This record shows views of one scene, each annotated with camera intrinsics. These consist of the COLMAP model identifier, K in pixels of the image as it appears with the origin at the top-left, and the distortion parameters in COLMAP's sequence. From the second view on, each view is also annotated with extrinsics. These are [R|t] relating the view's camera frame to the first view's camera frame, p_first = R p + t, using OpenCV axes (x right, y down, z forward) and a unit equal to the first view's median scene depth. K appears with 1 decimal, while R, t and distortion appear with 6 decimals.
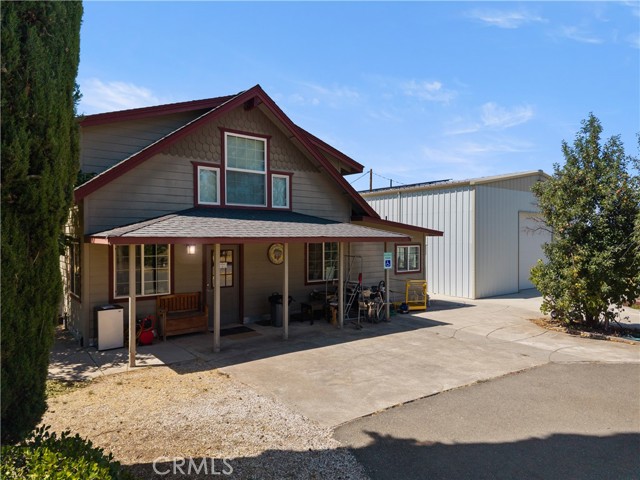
lens RADIAL K [[442.0, 0, 319.8], [0, 442.0, 240.4], [0, 0, 1]] dist [0.018628, -0.008107]
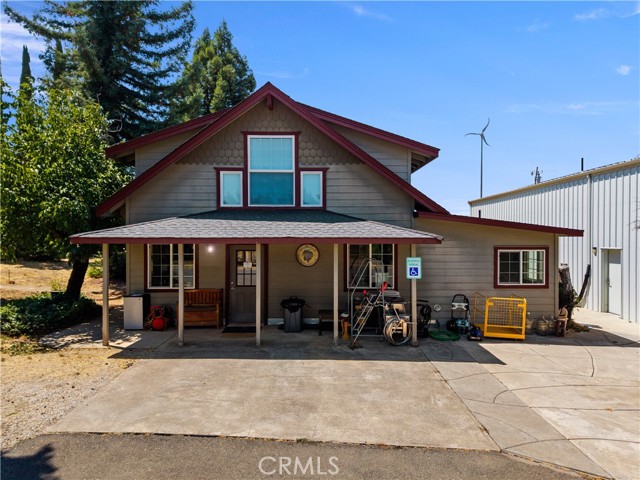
lens RADIAL K [[442.0, 0, 320.0], [0, 442.0, 238.8], [0, 0, 1]] dist [0.018628, -0.008107]
pose [[0.772814, 0.004589, -0.634616, 0.587331], [-0.005541, 0.999985, 0.000483, -0.006354], [0.634609, 0.003143, 0.772827, 0.324071]]
